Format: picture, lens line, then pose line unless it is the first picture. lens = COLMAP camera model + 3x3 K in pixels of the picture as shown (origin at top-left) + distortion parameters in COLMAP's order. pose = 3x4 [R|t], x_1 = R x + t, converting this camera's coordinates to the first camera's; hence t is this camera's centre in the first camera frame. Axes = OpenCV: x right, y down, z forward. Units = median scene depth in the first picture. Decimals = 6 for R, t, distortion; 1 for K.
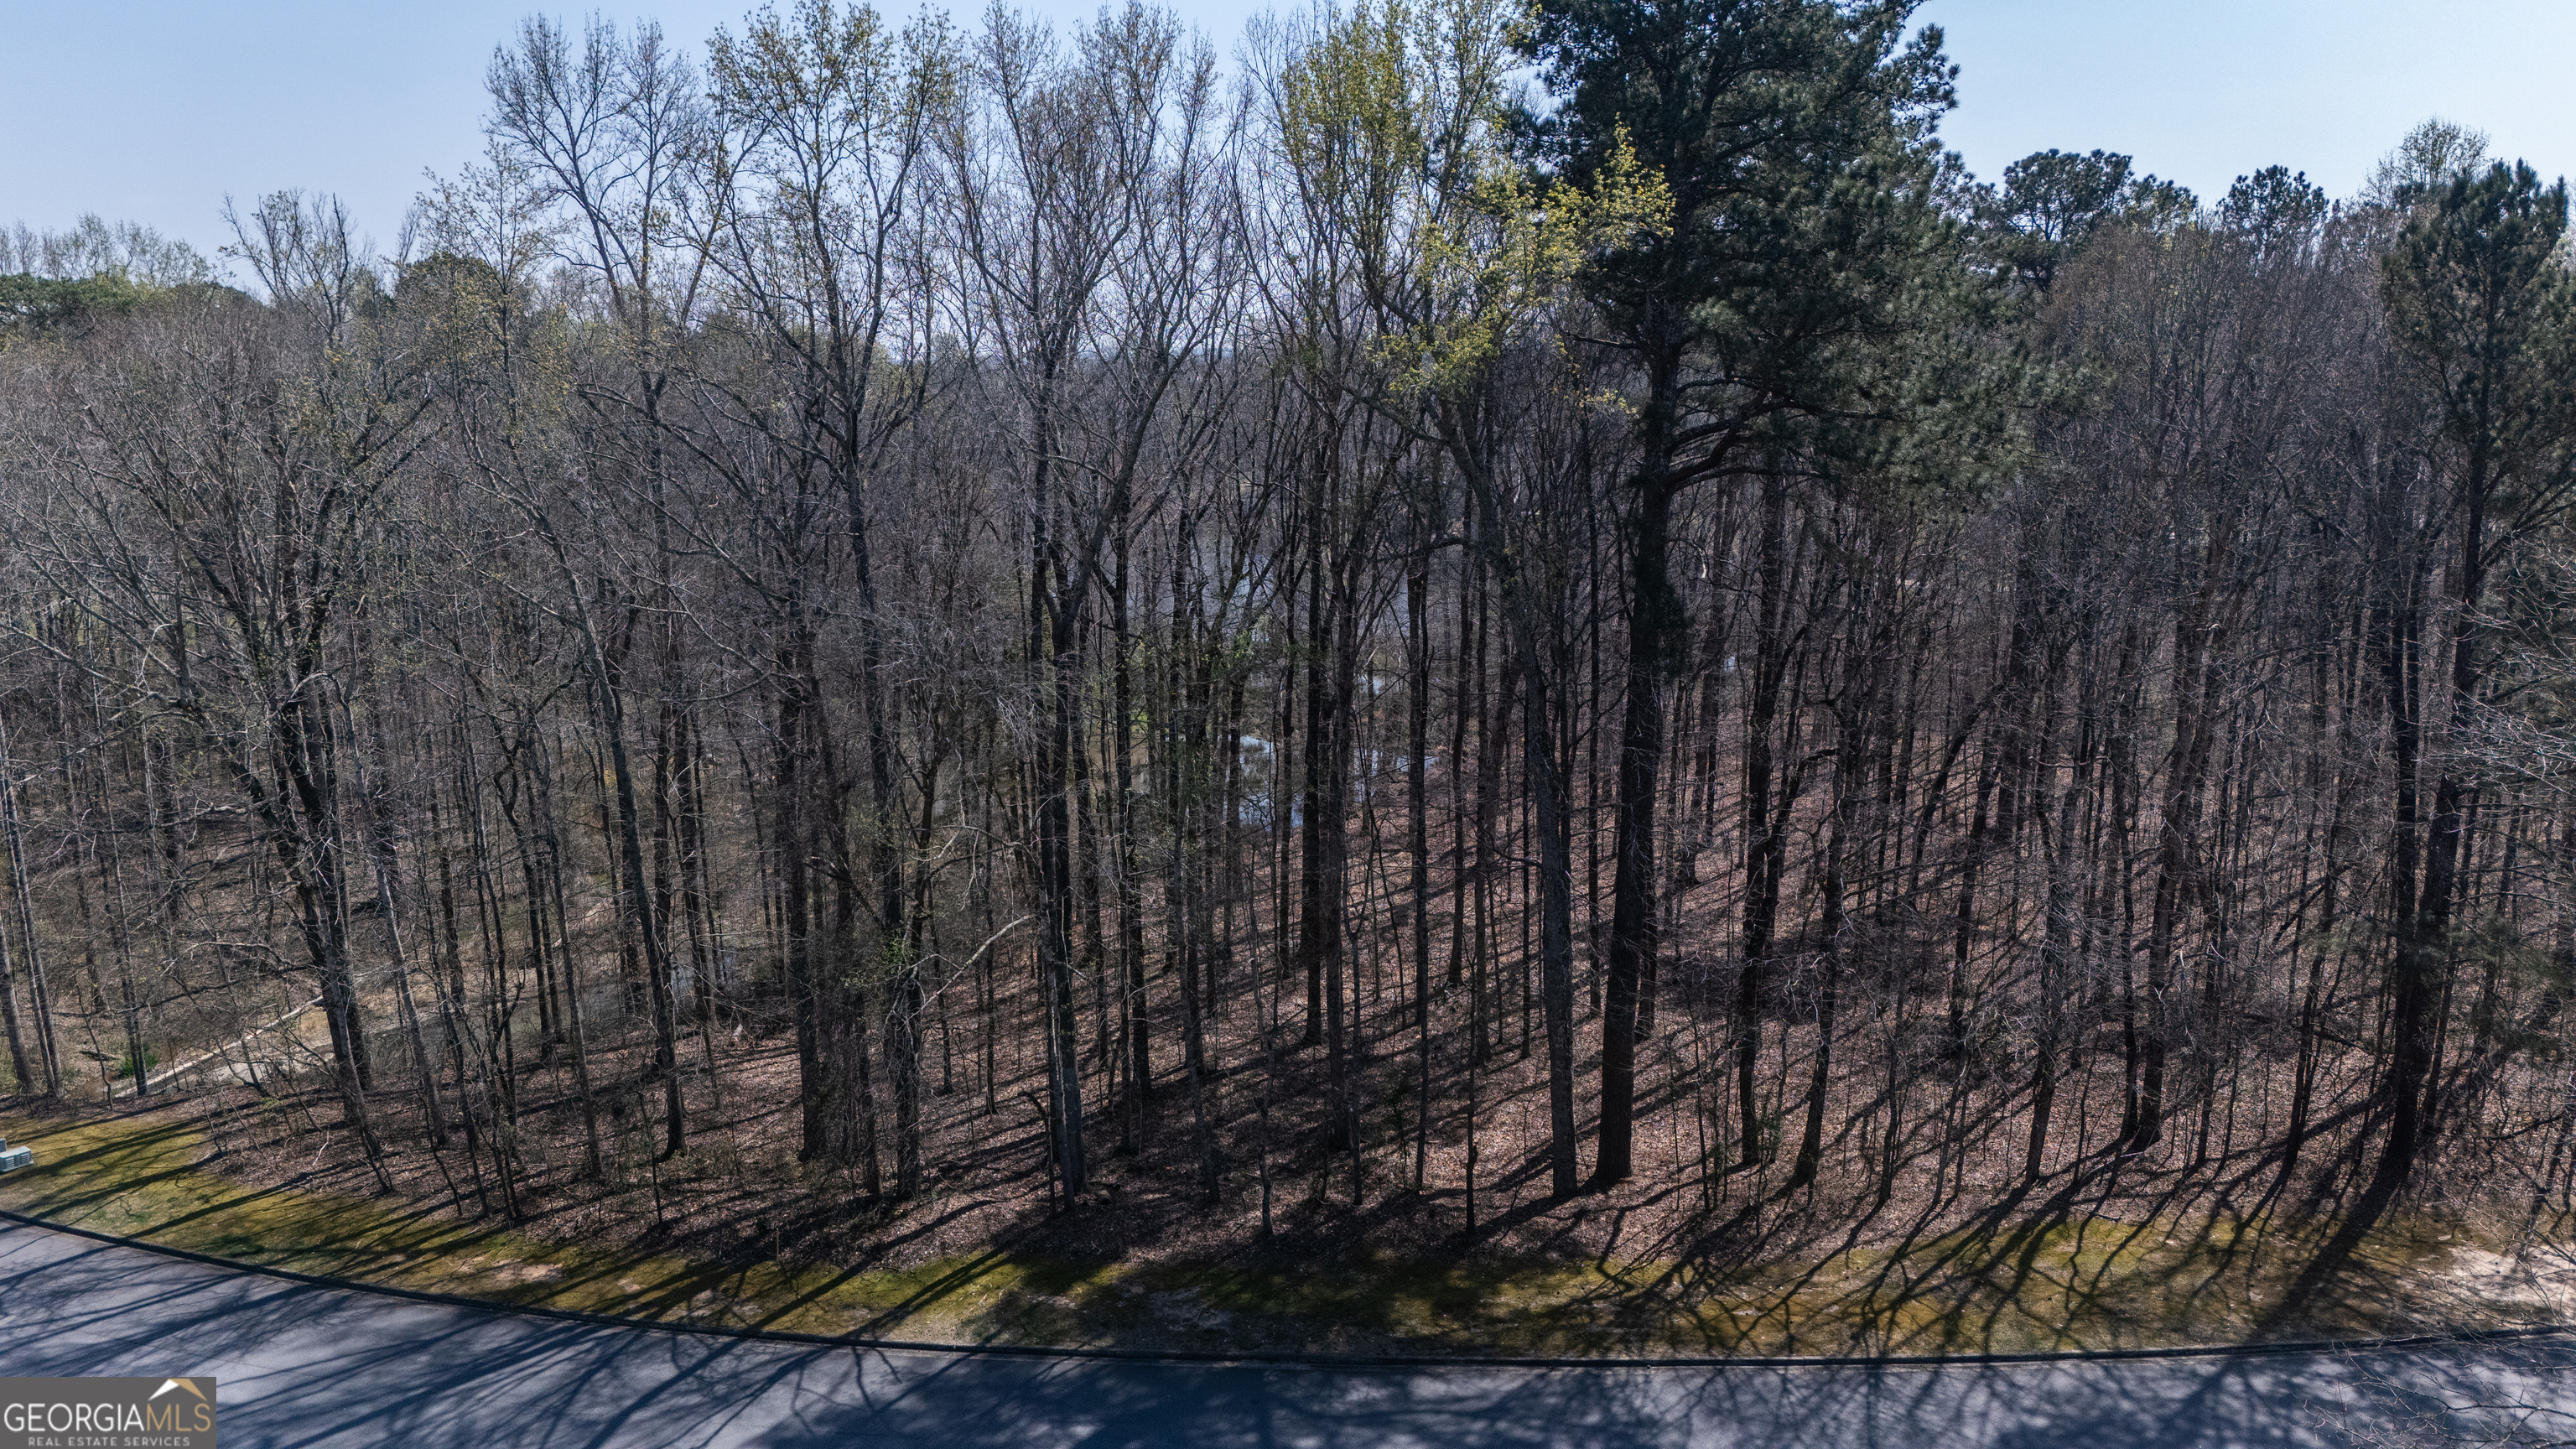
lens RADIAL K [[1890.7, 0, 1289.3], [0, 1890.7, 735.0], [0, 0, 1]] dist [0.066598, -0.070484]
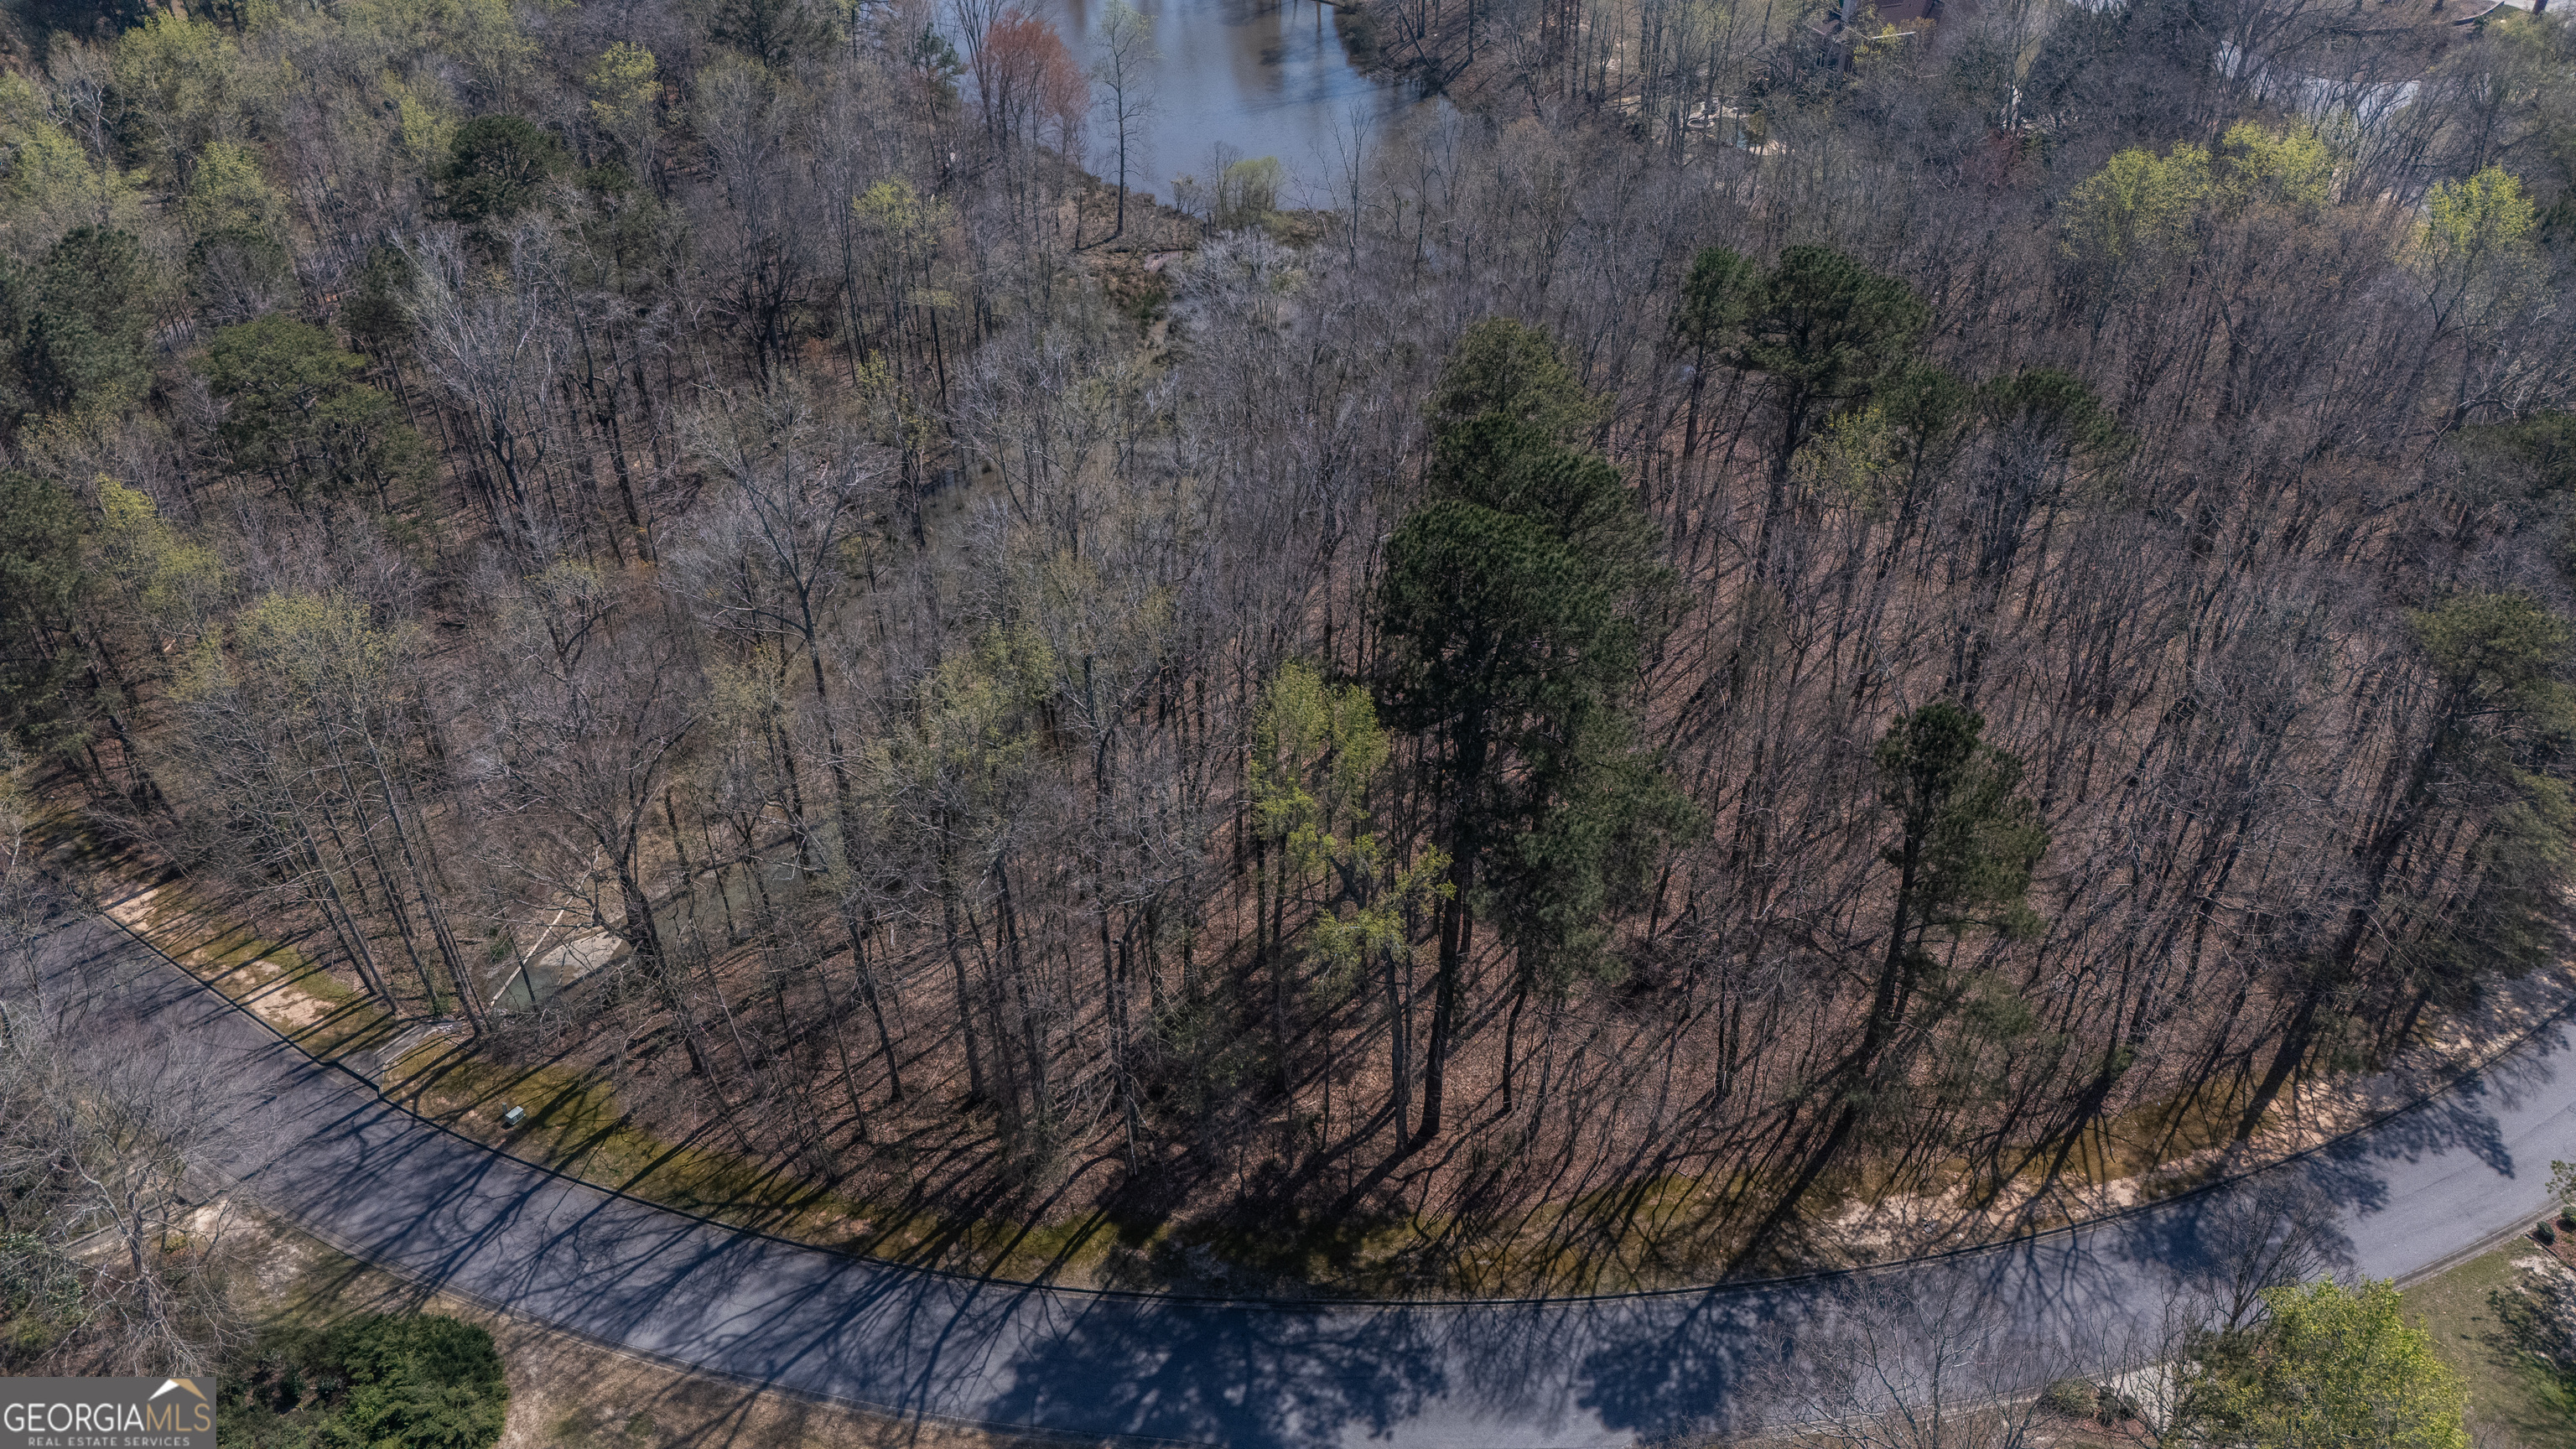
lens RADIAL K [[1890.7, 0, 1285.8], [0, 1890.7, 729.3], [0, 0, 1]] dist [0.066598, -0.070484]
pose [[0.999142, -0.023677, 0.033971, -0.023134], [0.007019, 0.905370, 0.424565, -1.016802], [-0.040809, -0.423963, 0.904760, -0.546833]]
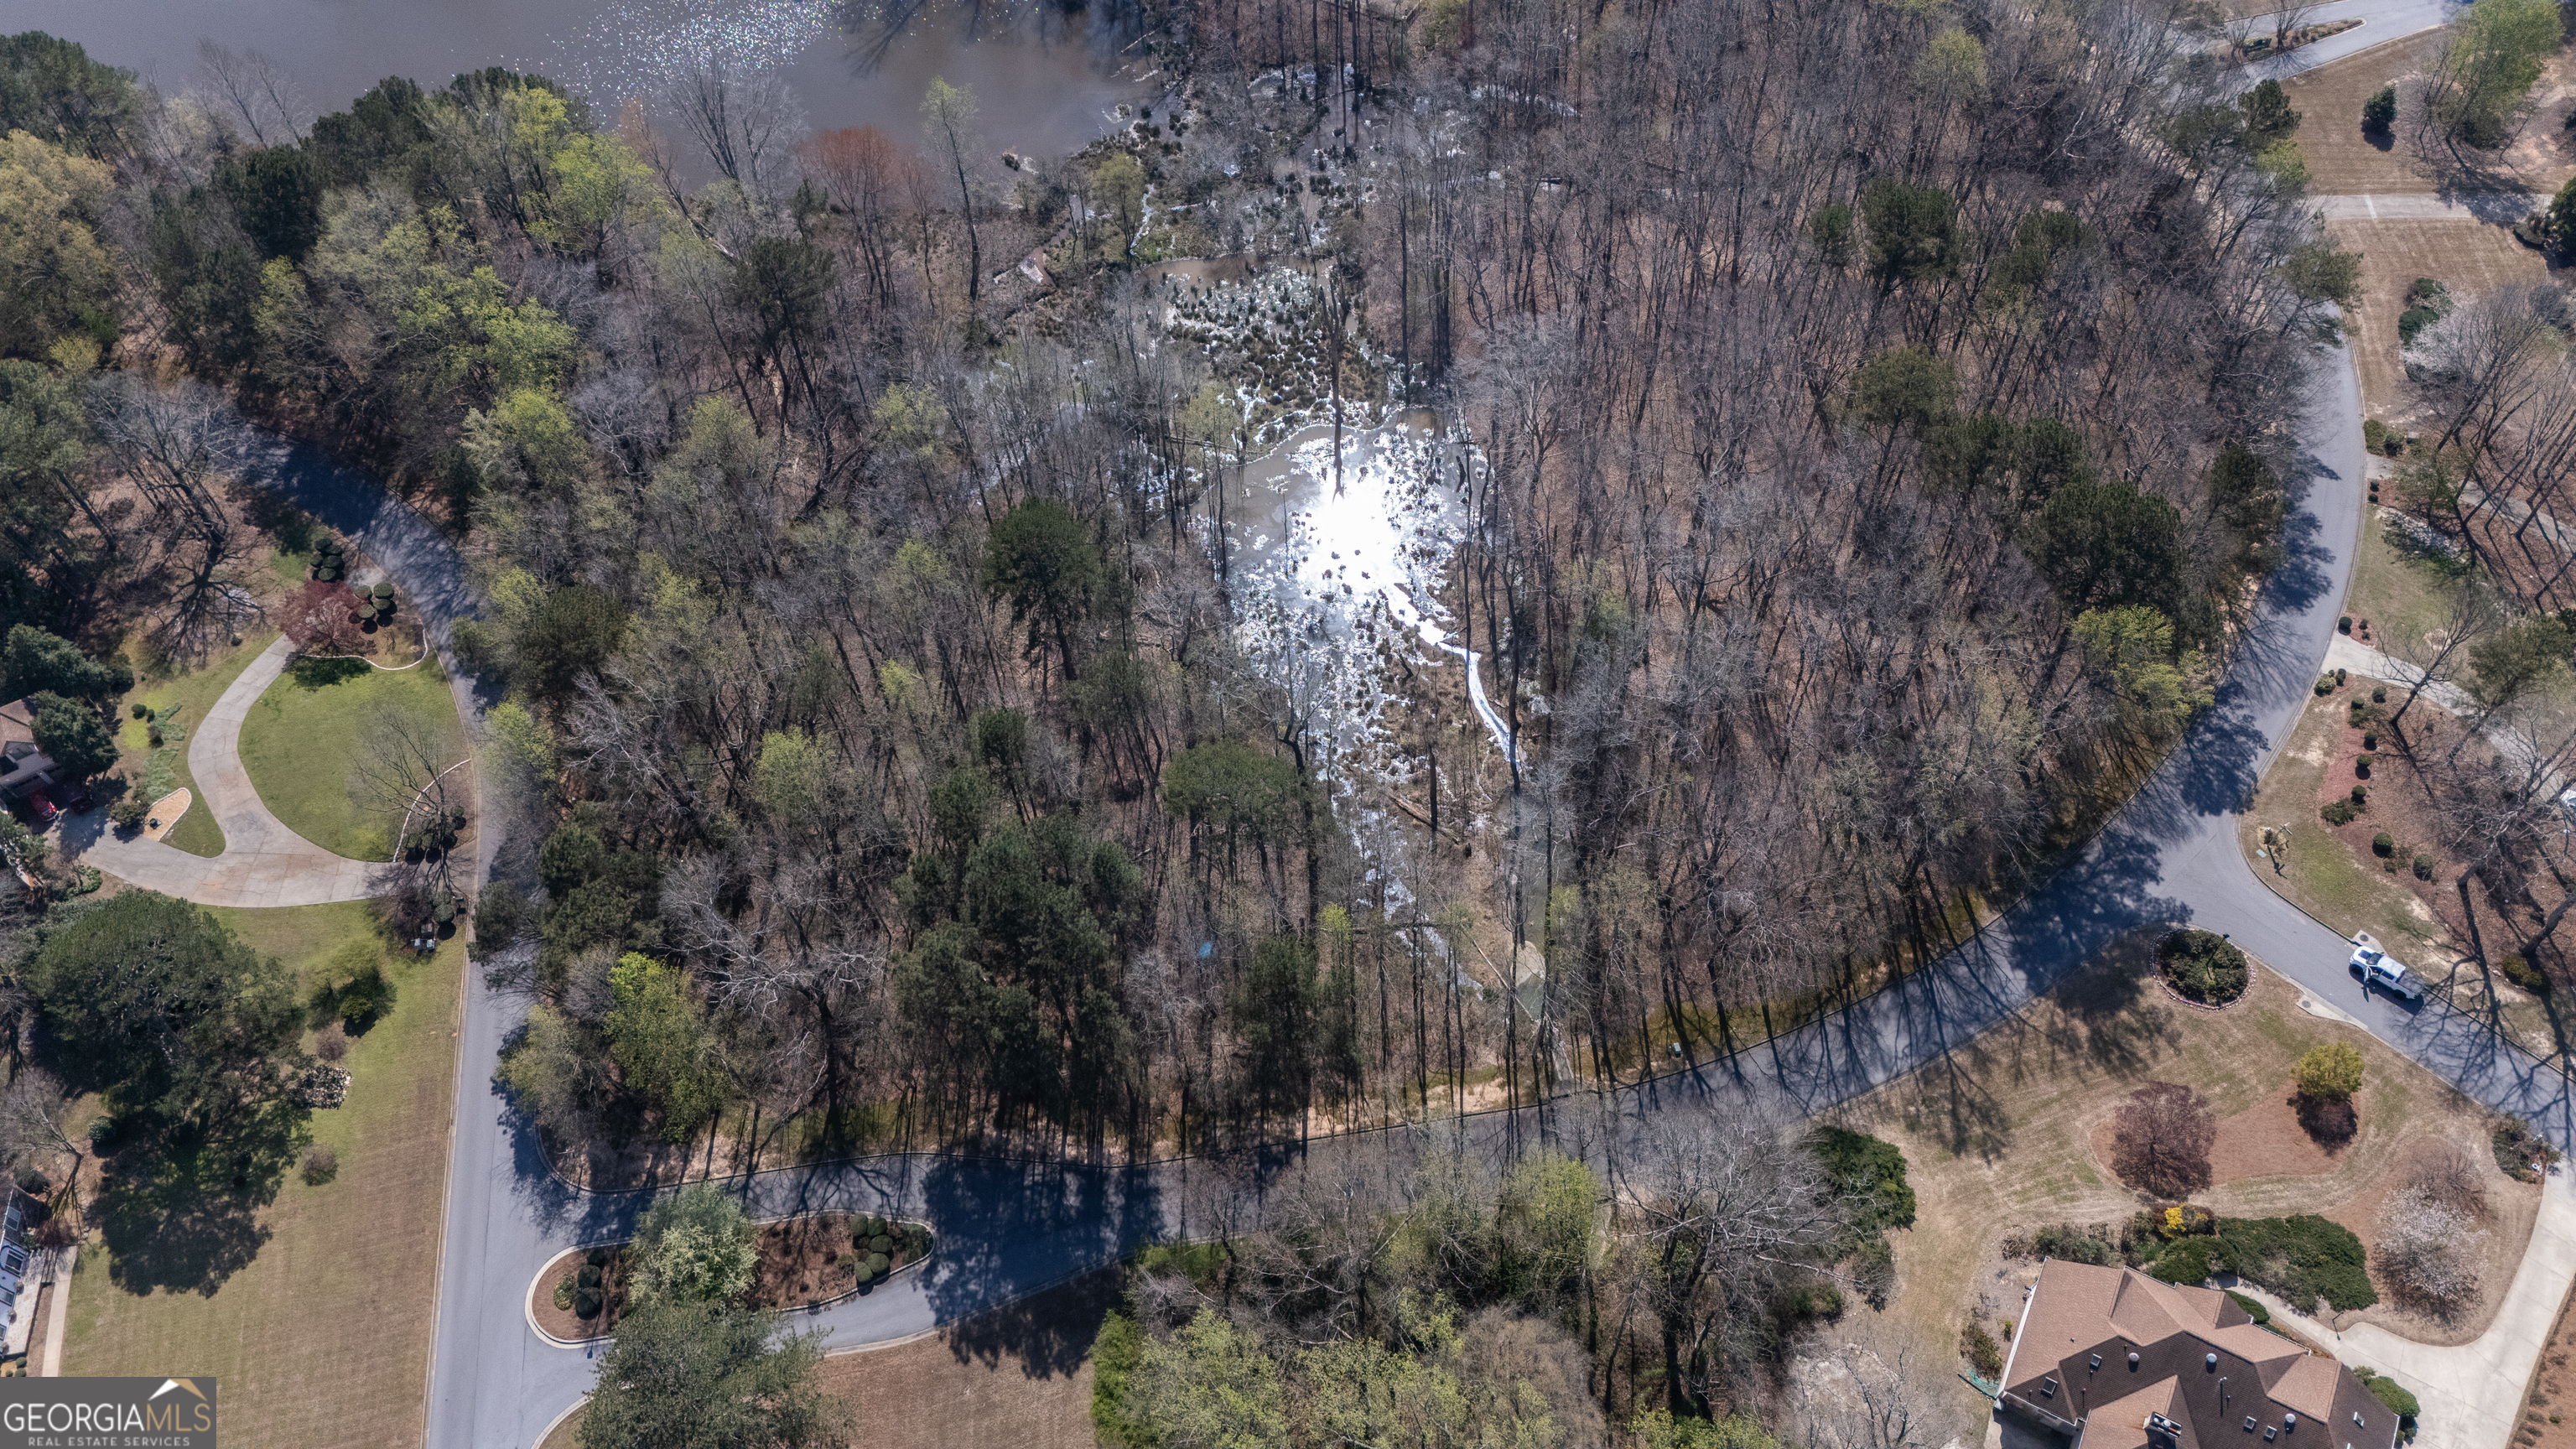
lens RADIAL K [[1890.7, 0, 1282.7], [0, 1890.7, 728.8], [0, 0, 1]] dist [0.066598, -0.070484]
pose [[0.702511, -0.598719, 0.384725, -2.395531], [0.169255, 0.665640, 0.726826, -2.930845], [-0.691253, -0.445486, 0.568956, -0.049827]]
